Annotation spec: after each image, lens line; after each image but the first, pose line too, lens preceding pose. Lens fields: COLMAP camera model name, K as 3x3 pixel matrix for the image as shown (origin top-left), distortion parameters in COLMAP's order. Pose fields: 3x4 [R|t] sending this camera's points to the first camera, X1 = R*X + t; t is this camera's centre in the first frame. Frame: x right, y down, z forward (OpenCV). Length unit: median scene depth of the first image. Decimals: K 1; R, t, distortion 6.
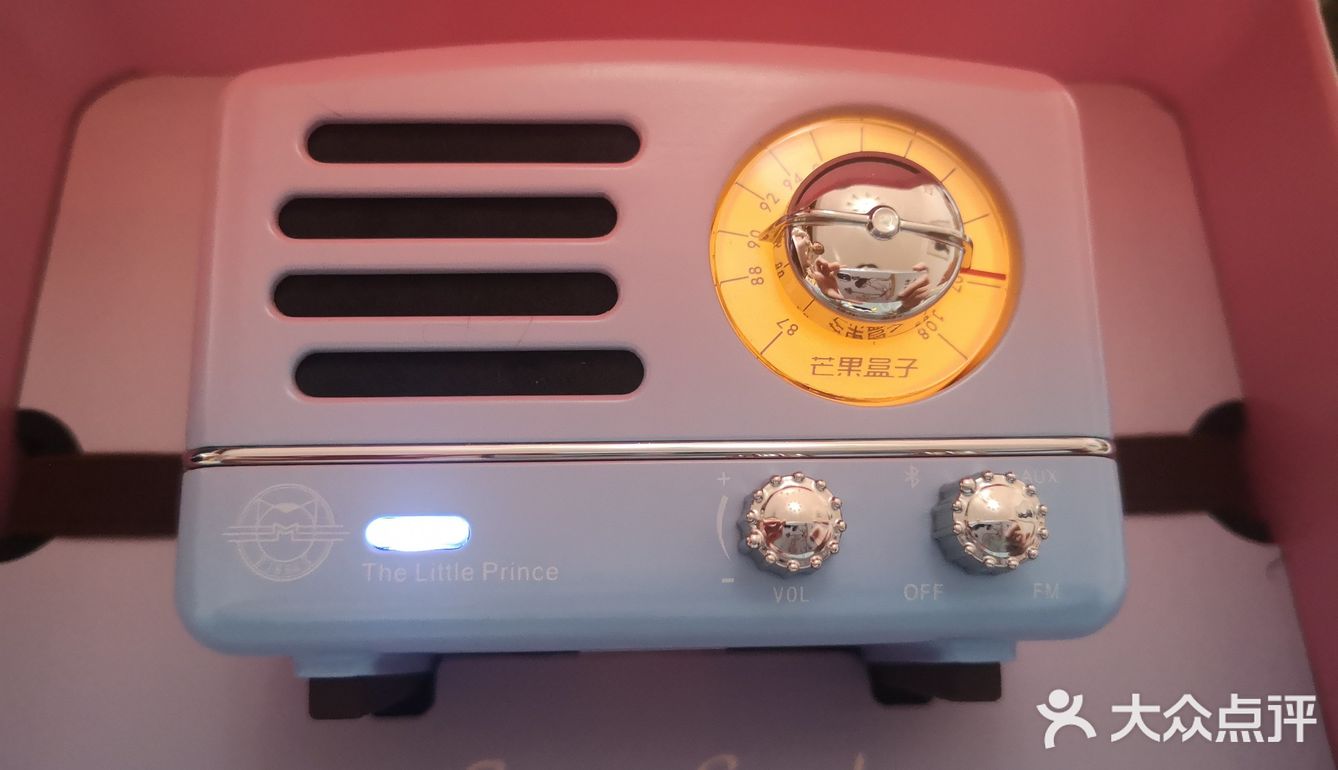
lens RADIAL K [[1100.8, 0, 669.0], [0, 1100.8, 385.0], [0, 0, 1]] dist [0.001521, -0.003845]
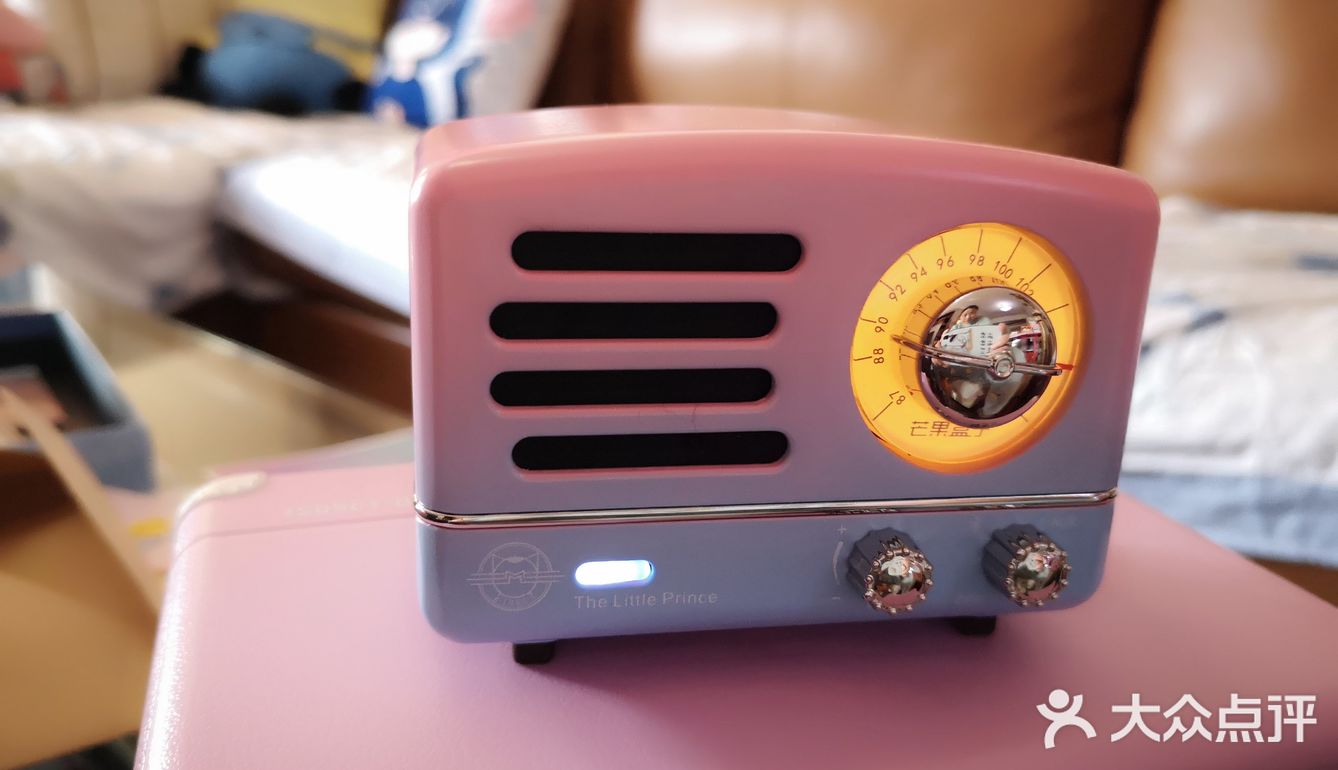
lens RADIAL K [[1100.8, 0, 669.0], [0, 1100.8, 385.0], [0, 0, 1]] dist [0.001521, -0.003845]
pose [[0.989393, 0.017864, 0.144163, -0.343269], [-0.083597, 0.881626, 0.464485, -0.653411], [-0.118800, -0.471610, 0.873768, -0.048302]]
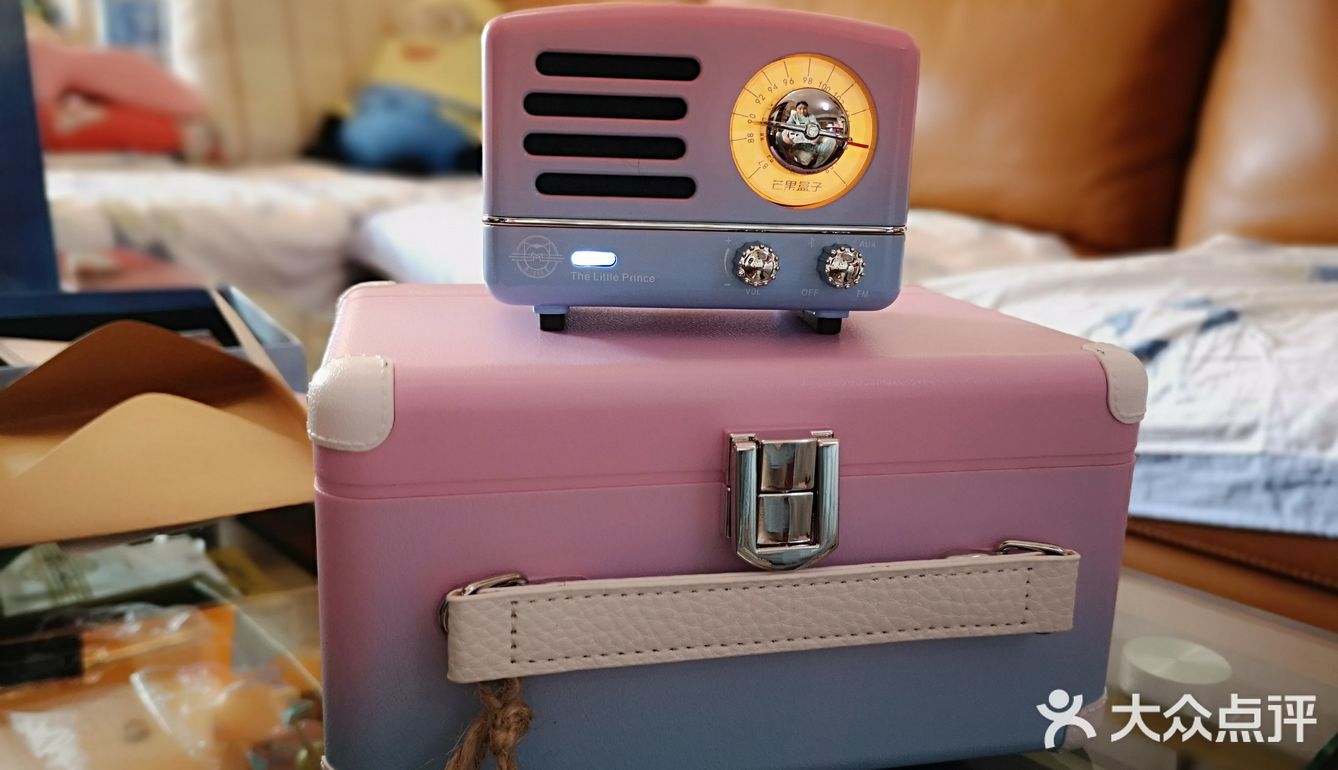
lens RADIAL K [[1045.6, 0, 676.6], [0, 1045.6, 386.6], [0, 0, 1]] dist [0.043705, -0.003762]
pose [[0.997419, 0.039072, 0.060239, -0.170818], [-0.061075, 0.902812, 0.425676, -0.541862], [-0.037753, -0.428256, 0.902868, -1.044316]]
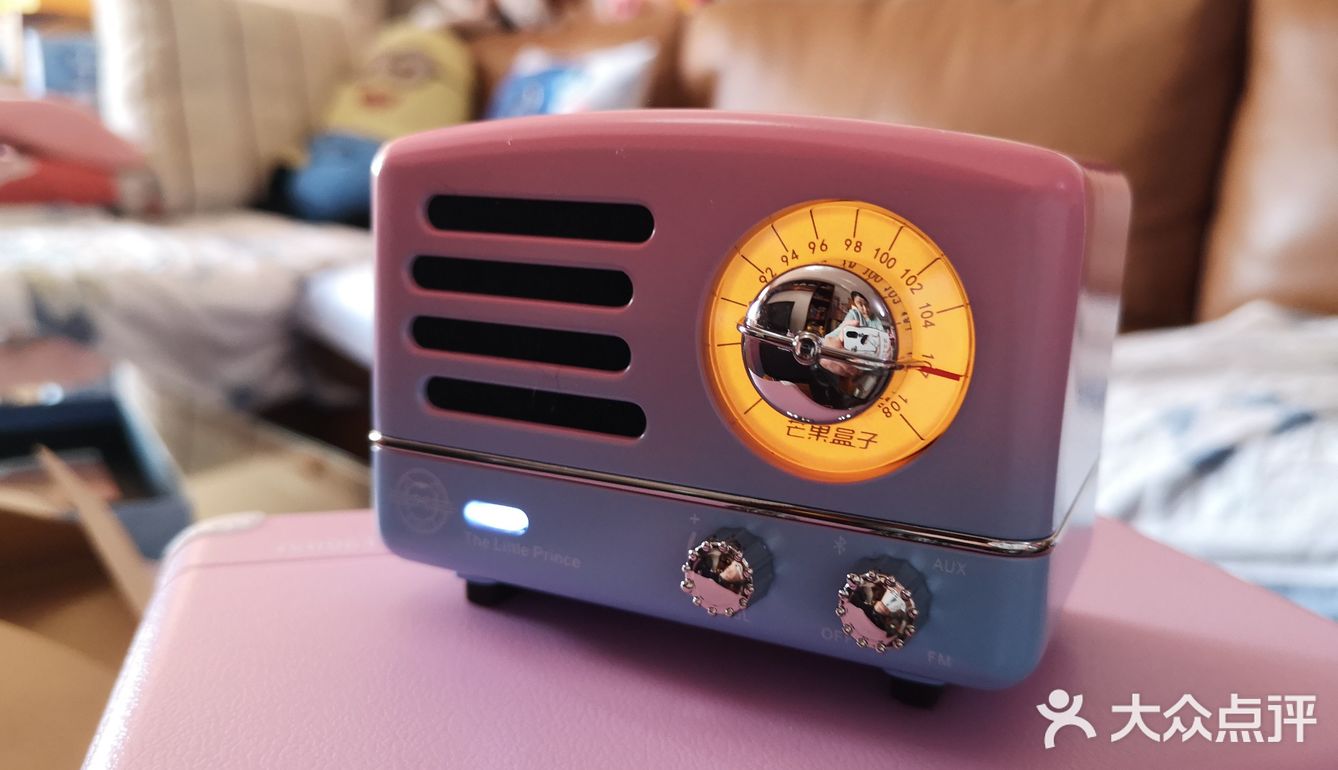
lens RADIAL K [[1100.8, 0, 669.0], [0, 1100.8, 385.0], [0, 0, 1]] dist [0.001521, -0.003845]
pose [[0.877164, 0.137264, -0.460155, 0.575821], [0.041717, 0.932867, 0.357797, -0.504379], [0.478376, -0.333043, 0.812551, 0.007324]]
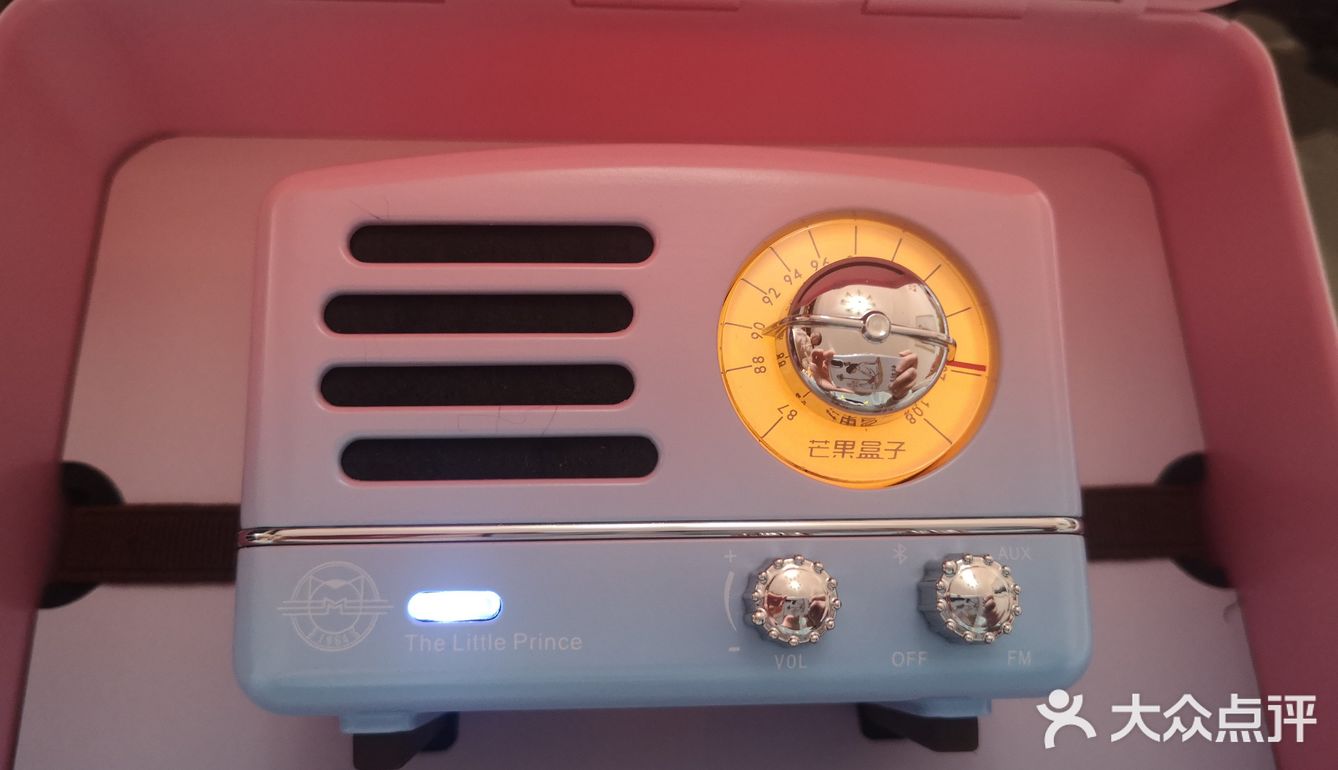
lens RADIAL K [[1100.8, 0, 669.0], [0, 1100.8, 385.0], [0, 0, 1]] dist [0.001521, -0.003845]
pose [[0.999888, 0.003351, 0.014581, -0.028214], [-0.003612, 0.999833, 0.017895, -0.104778], [-0.014519, -0.017946, 0.999734, -0.101880]]
